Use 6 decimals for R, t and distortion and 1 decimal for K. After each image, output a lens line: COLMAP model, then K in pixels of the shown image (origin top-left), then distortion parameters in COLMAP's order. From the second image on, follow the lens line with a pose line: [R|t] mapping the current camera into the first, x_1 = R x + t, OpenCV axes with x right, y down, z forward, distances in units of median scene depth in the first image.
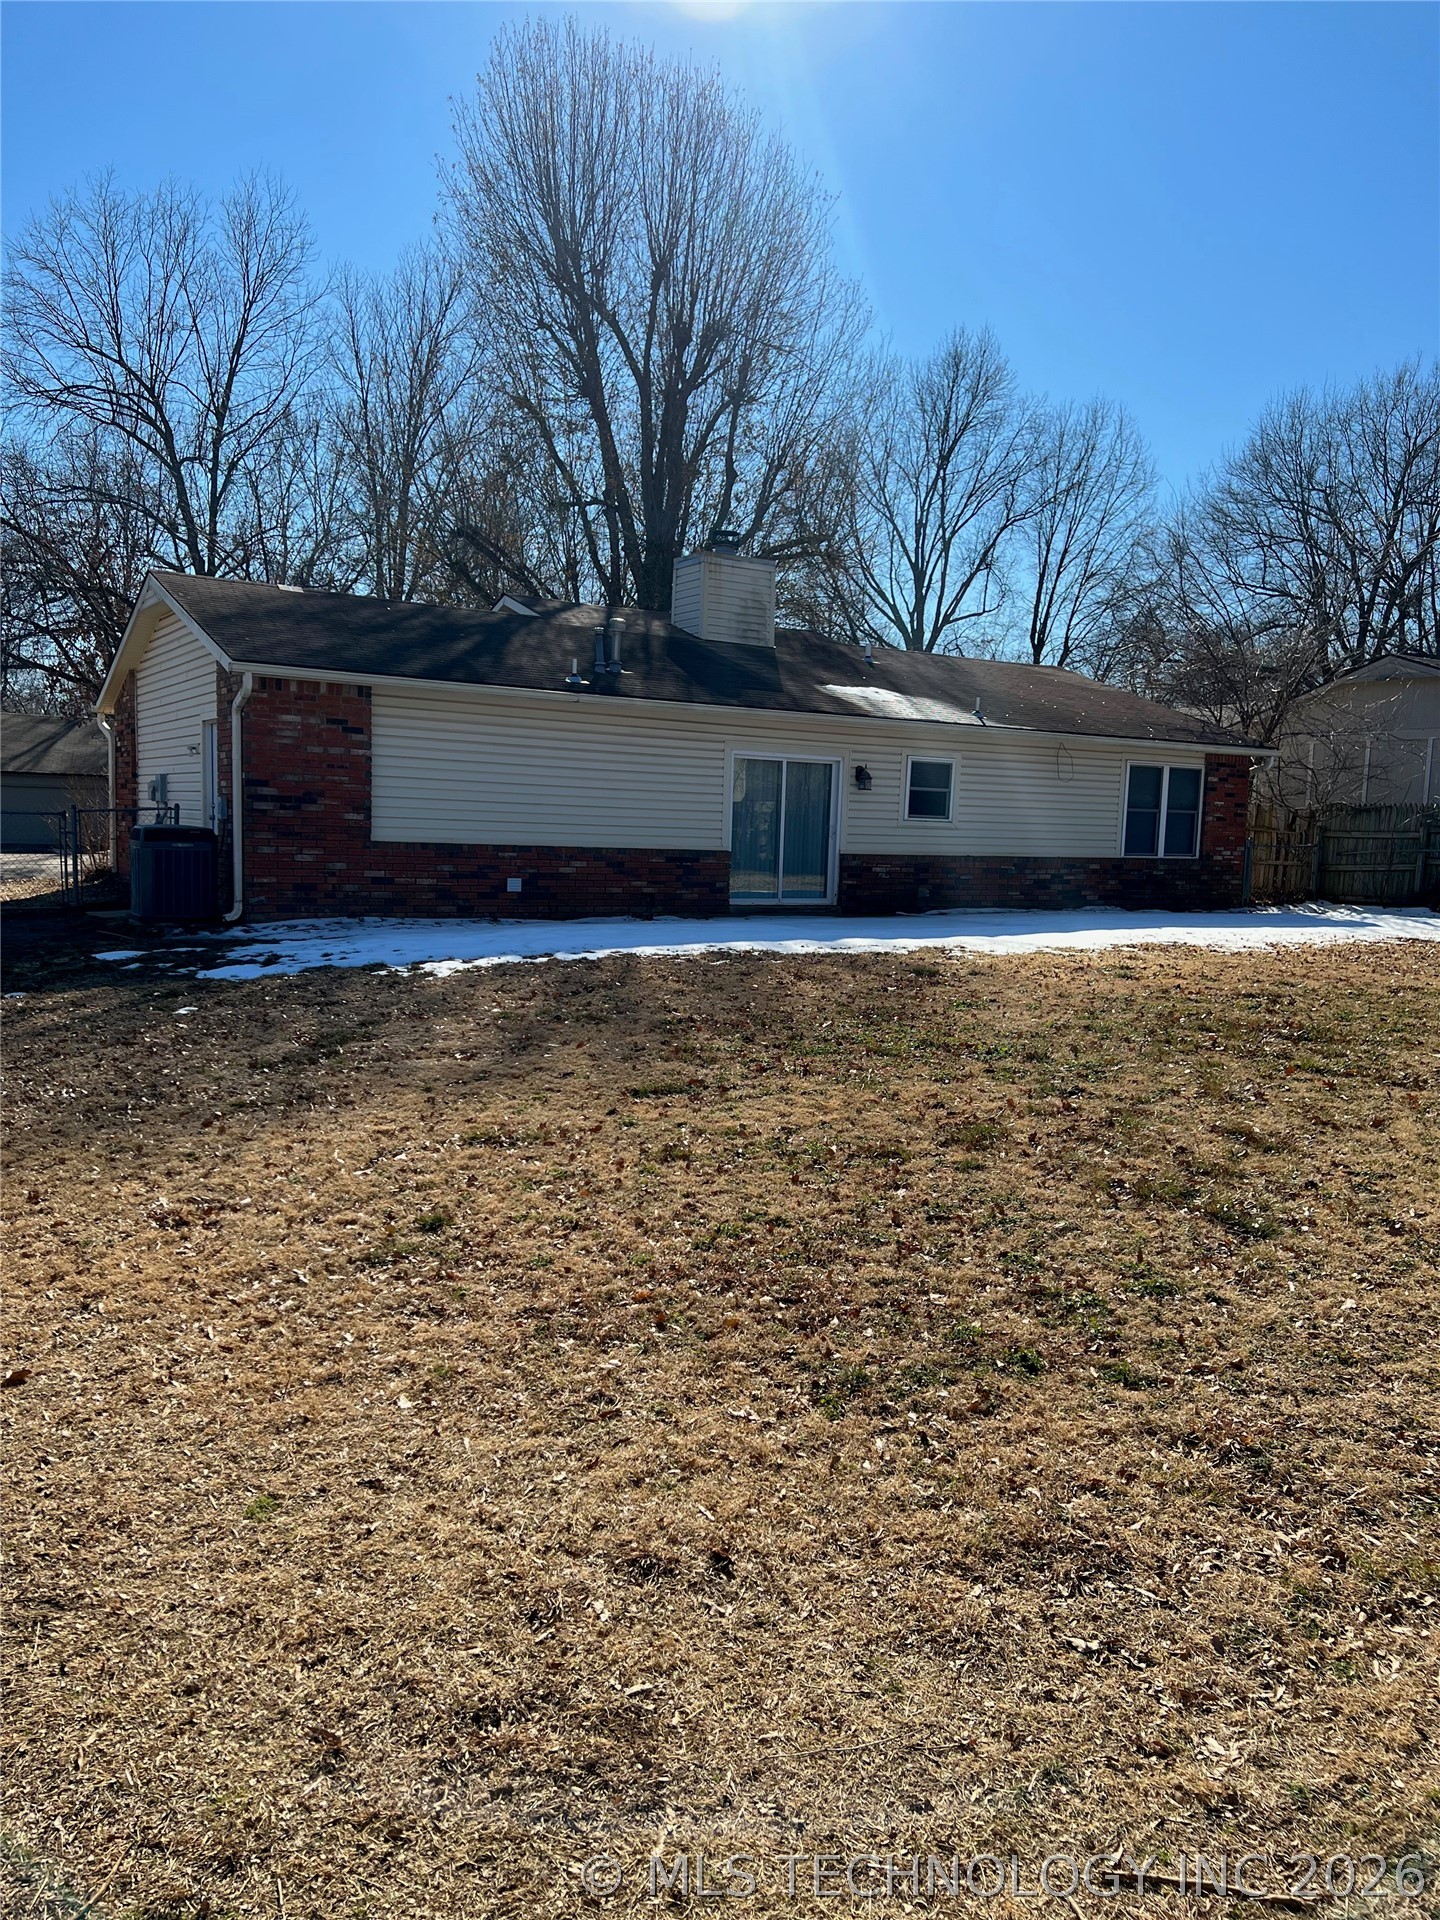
lens RADIAL K [[1428.9, 0, 719.9], [0, 1428.9, 977.6], [0, 0, 1]] dist [0.077889, -0.104222]
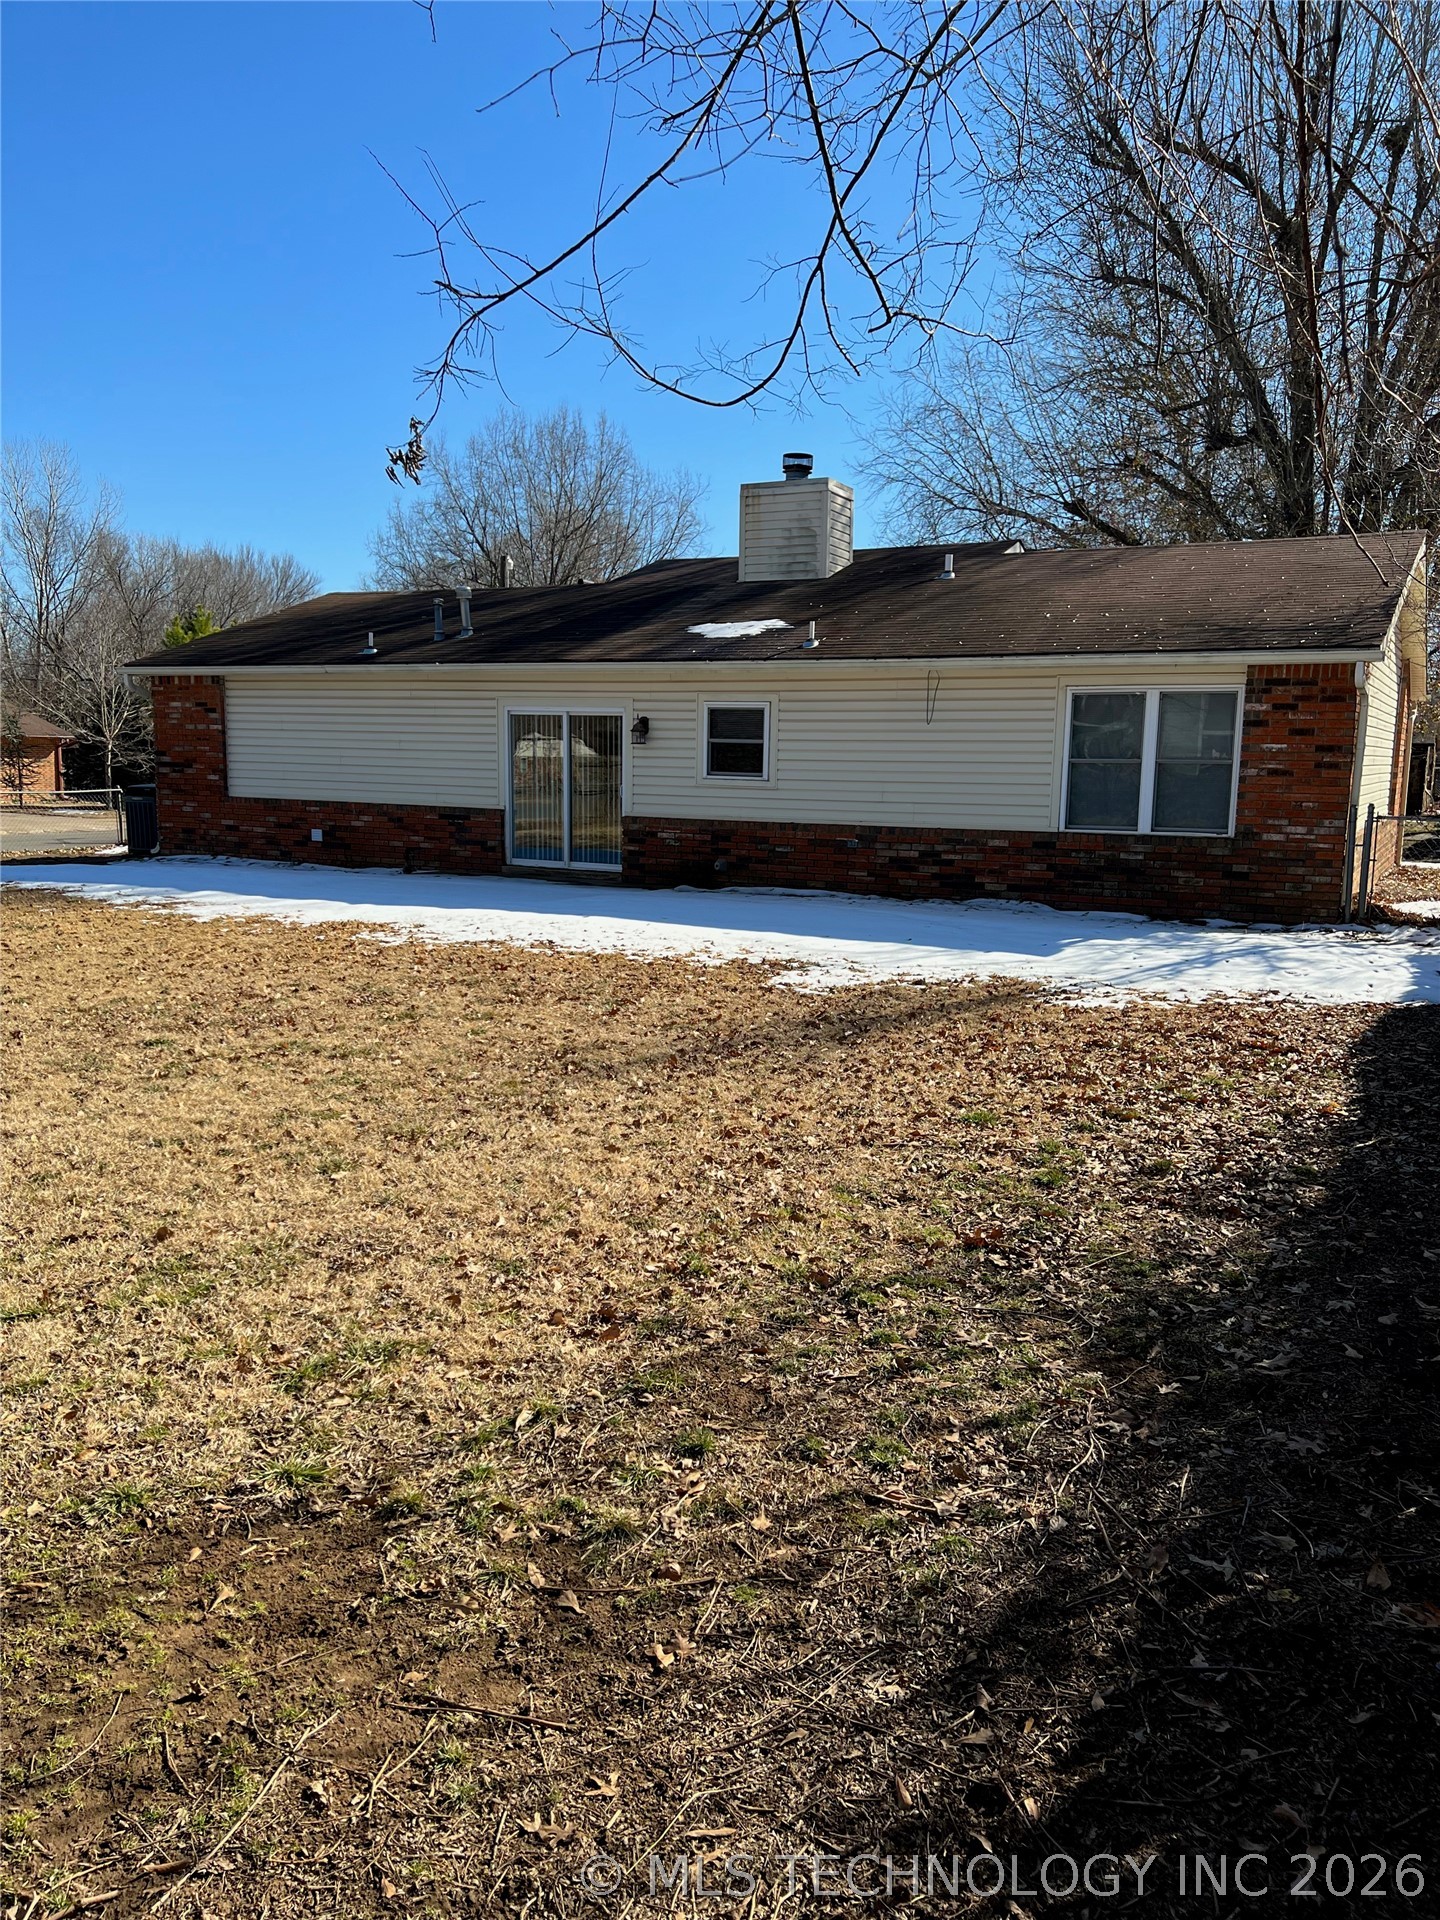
lens RADIAL K [[1428.9, 0, 719.9], [0, 1428.9, 977.6], [0, 0, 1]] dist [0.077889, -0.104222]
pose [[0.510874, 0.115983, -0.851796, 1.424086], [-0.088048, 0.992705, 0.082361, -0.103179], [0.855135, 0.032923, 0.517360, 0.931647]]
